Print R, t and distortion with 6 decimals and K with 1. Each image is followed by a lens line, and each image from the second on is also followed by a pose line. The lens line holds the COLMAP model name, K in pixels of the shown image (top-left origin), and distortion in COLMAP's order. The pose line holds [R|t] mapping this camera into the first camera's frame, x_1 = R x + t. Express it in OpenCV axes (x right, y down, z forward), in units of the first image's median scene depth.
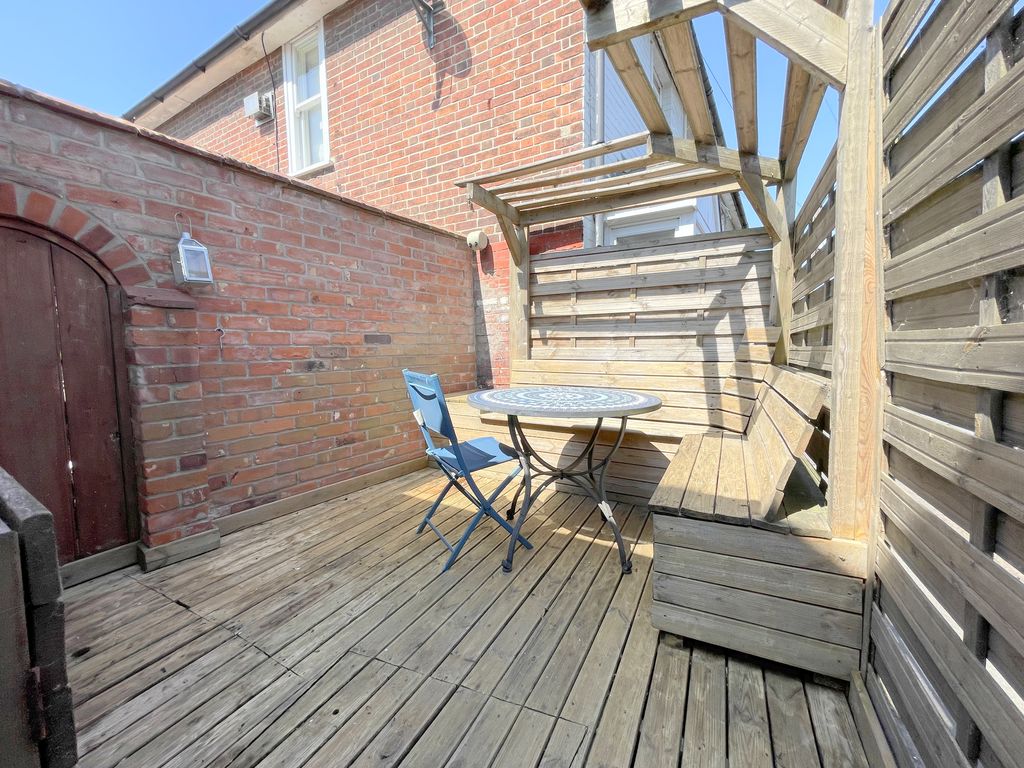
lens RADIAL K [[408.8, 0, 523.6], [0, 408.8, 381.3], [0, 0, 1]] dist [-0.002323, -0.000066]
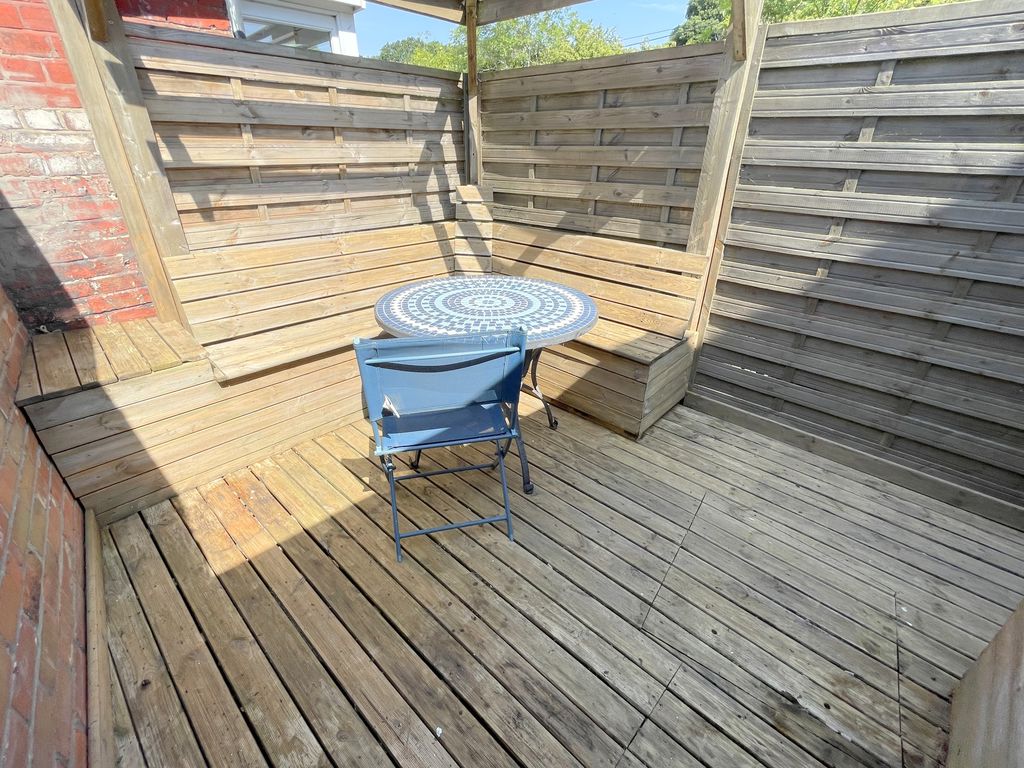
lens RADIAL K [[440.6, 0, 504.5], [0, 440.6, 375.3], [0, 0, 1]] dist [0.001311, -0.000091]
pose [[0.281813, -0.431881, 0.856773, -0.529063], [0.065851, 0.899566, 0.431792, -0.155967], [-0.957207, -0.065265, 0.281950, 0.485934]]
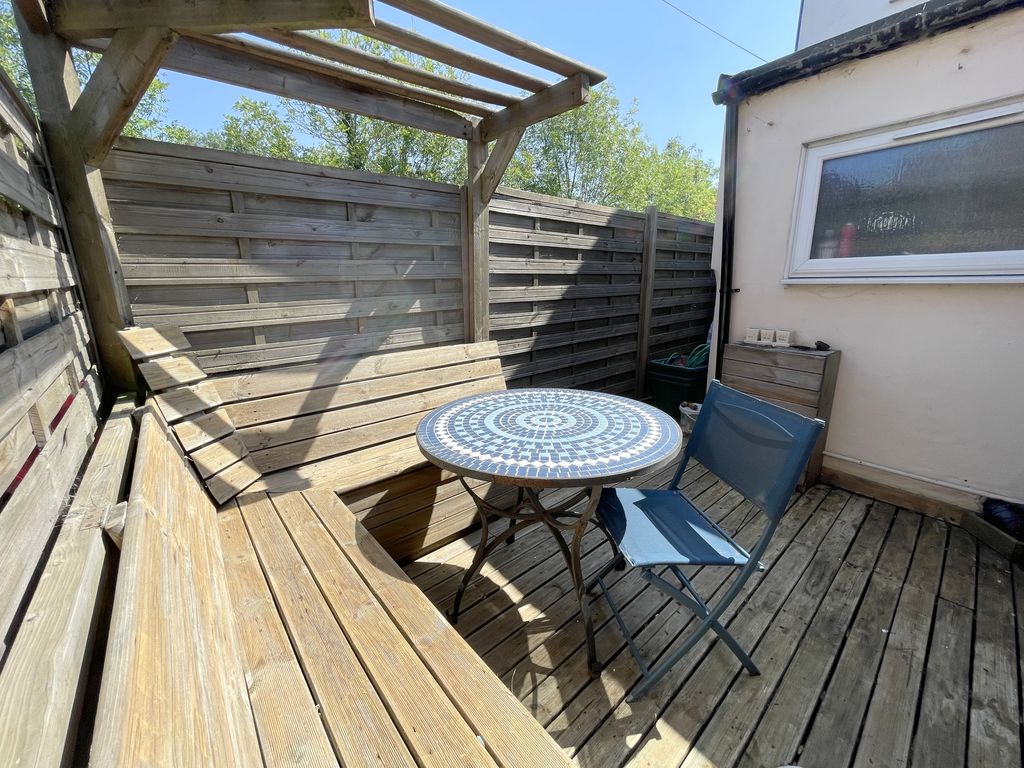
lens RADIAL K [[420.9, 0, 509.1], [0, 420.9, 380.4], [0, 0, 1]] dist [-0.001873, -0.000100]
pose [[-0.924211, -0.076834, 0.374074, -0.088813], [0.047584, 0.948746, 0.312437, -0.191785], [-0.378907, 0.306557, -0.873185, 1.166281]]
